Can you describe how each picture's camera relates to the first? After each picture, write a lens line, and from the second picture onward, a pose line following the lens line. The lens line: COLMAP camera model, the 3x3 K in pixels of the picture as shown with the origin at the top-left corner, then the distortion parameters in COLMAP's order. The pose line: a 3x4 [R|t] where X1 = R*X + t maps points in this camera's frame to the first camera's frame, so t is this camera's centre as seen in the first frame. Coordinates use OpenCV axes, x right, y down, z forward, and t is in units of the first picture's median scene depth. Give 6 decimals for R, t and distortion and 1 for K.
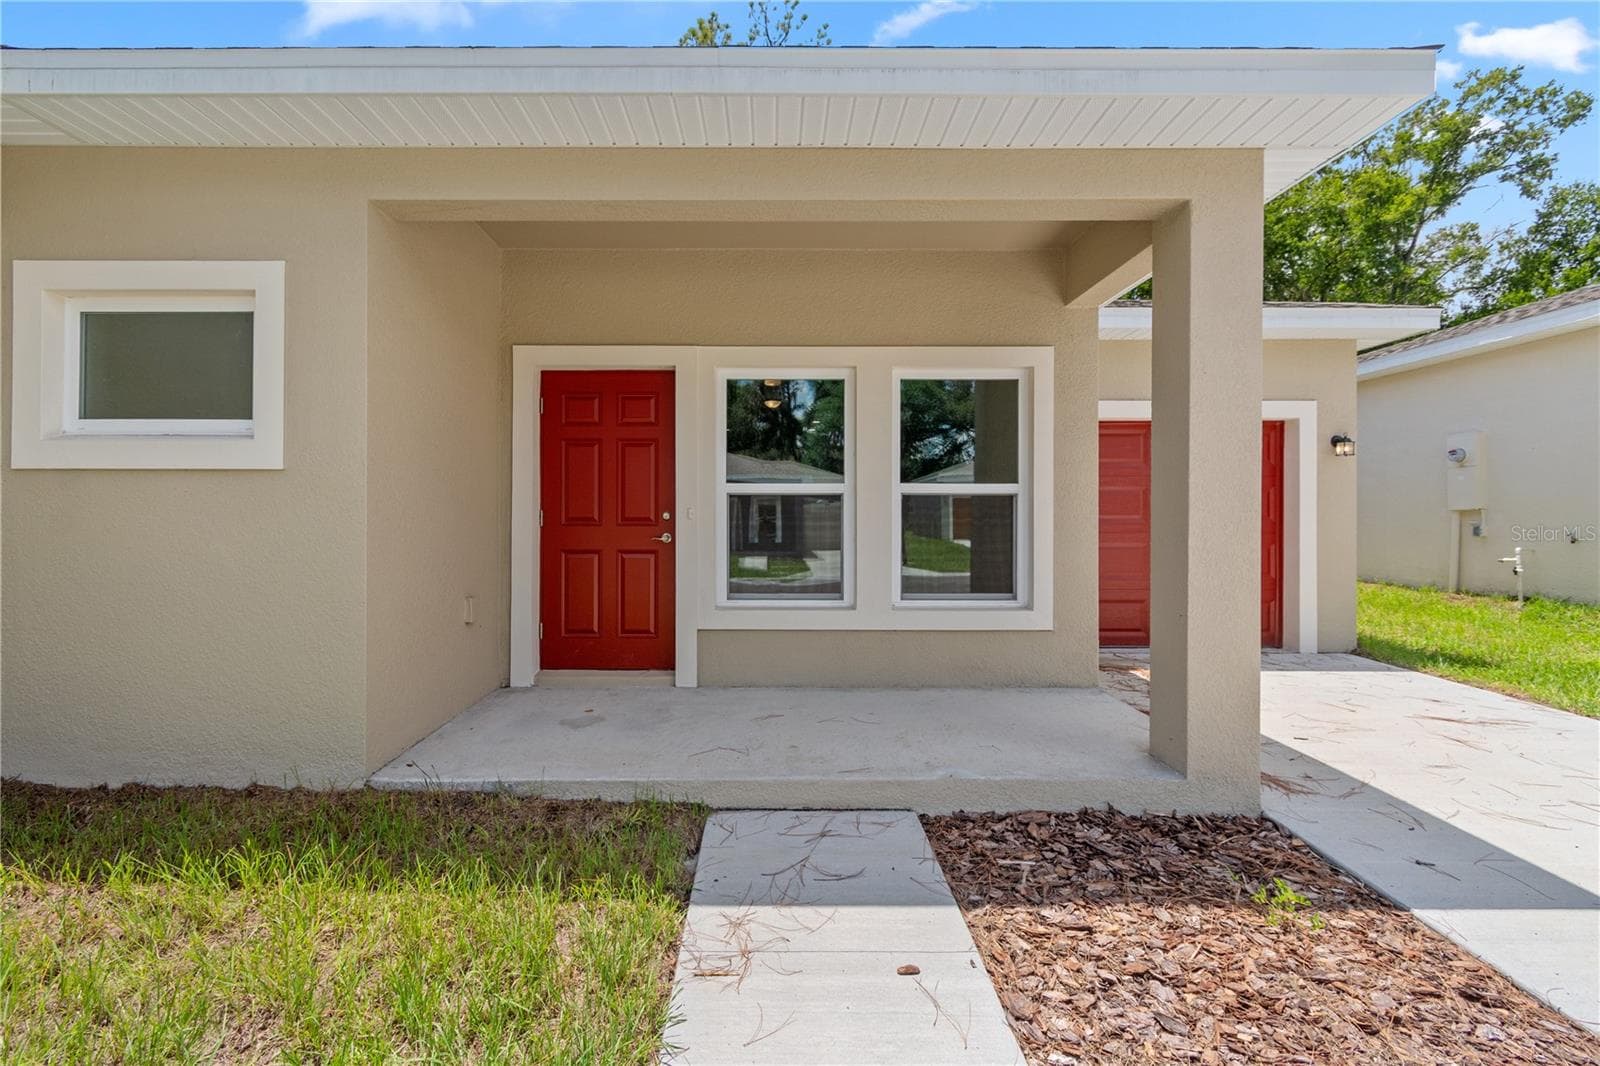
lens RADIAL K [[706.3, 0, 772.0], [0, 706.3, 522.8], [0, 0, 1]] dist [0.004853, -0.000861]
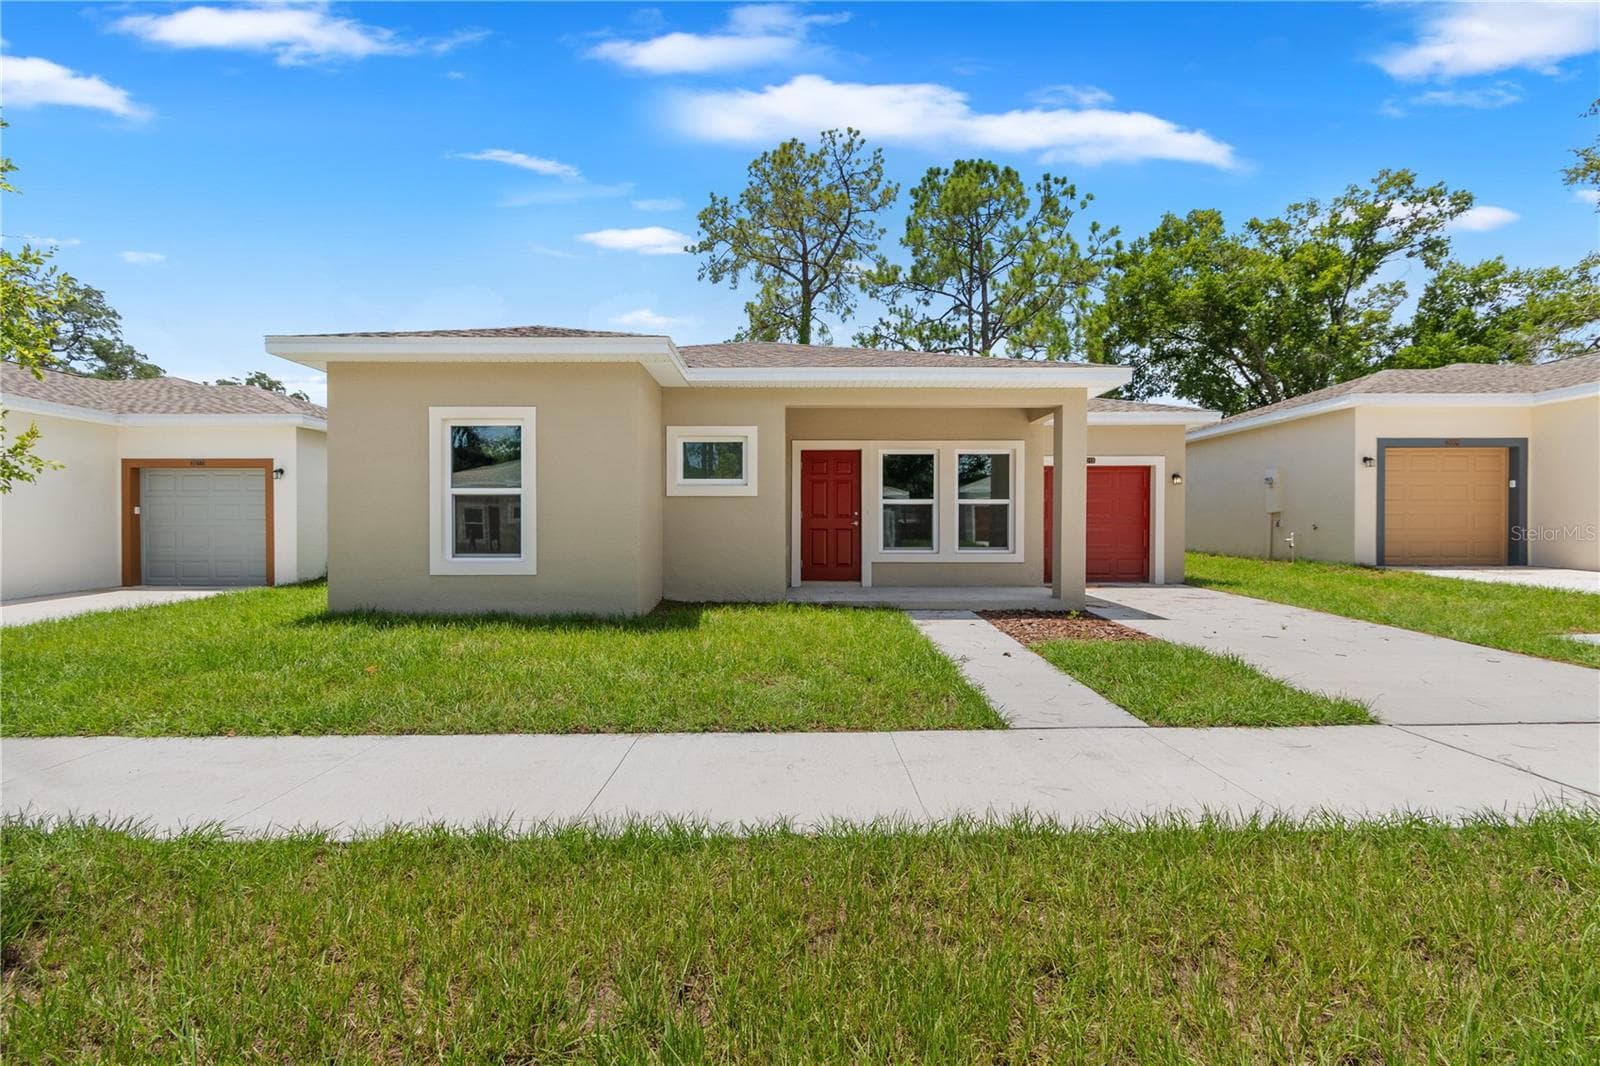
lens RADIAL K [[706.3, 0, 792.5], [0, 706.3, 537.4], [0, 0, 1]] dist [0.004853, -0.000861]
pose [[0.999997, -0.002525, 0.000256, -0.087763], [0.002524, 0.999986, 0.004636, 0.013834], [-0.000268, -0.004635, 0.999989, -0.318805]]
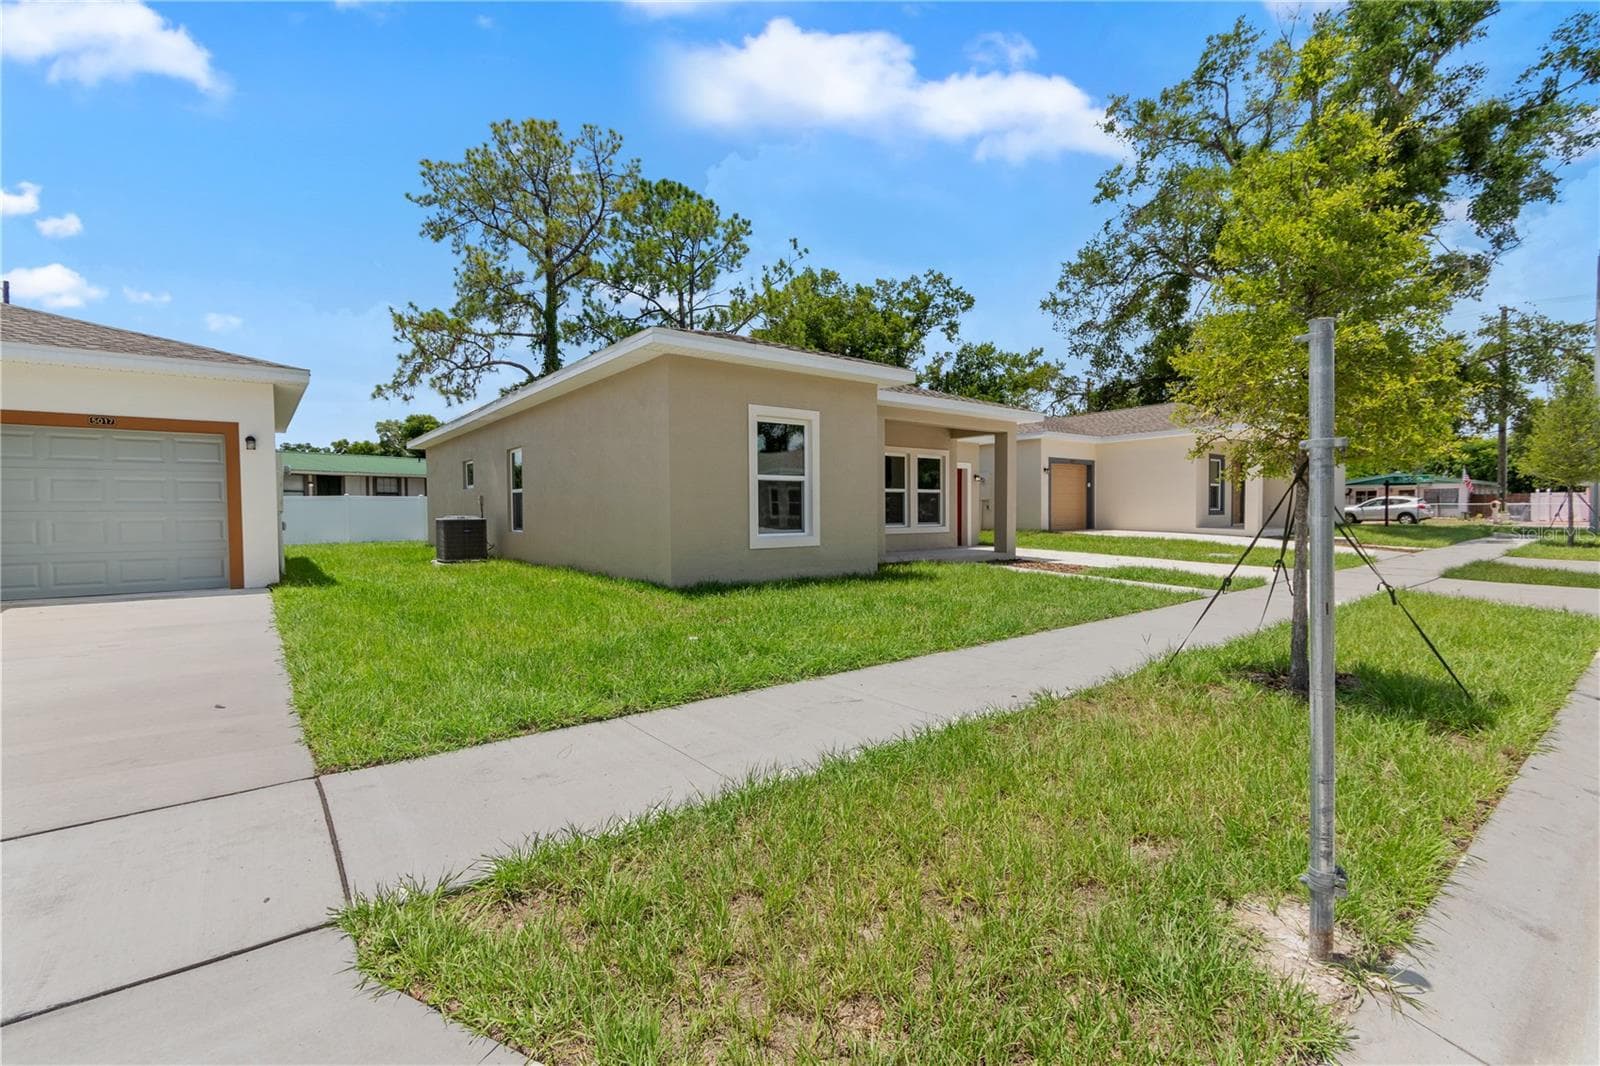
lens RADIAL K [[706.3, 0, 784.5], [0, 706.3, 533.5], [0, 0, 1]] dist [0.004853, -0.000861]
pose [[0.792834, -0.026264, 0.608872, -0.566441], [0.016250, 0.999627, 0.021960, 0.016662], [-0.609221, -0.007516, 0.792965, -0.301220]]
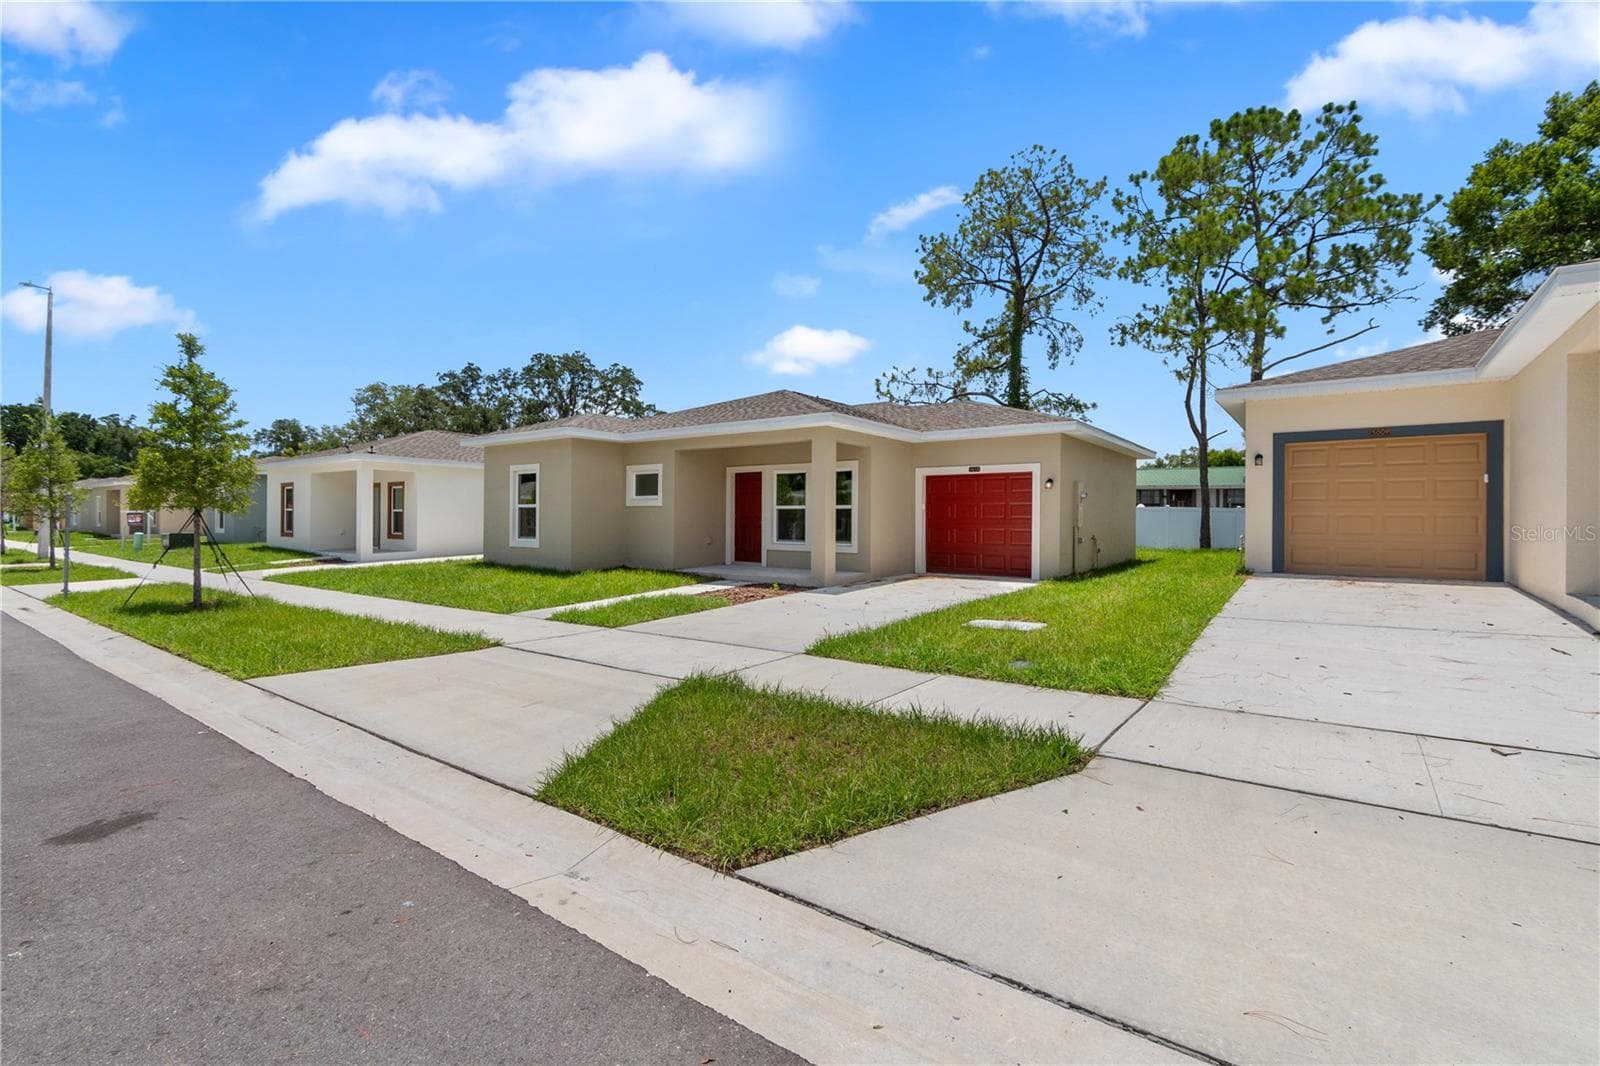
lens RADIAL K [[706.3, 0, 793.4], [0, 706.3, 520.3], [0, 0, 1]] dist [0.004853, -0.000861]
pose [[0.801147, 0.003636, -0.598456, 0.483162], [-0.010186, 0.999920, -0.007561, 0.008929], [0.598381, 0.012154, 0.801120, -0.386984]]
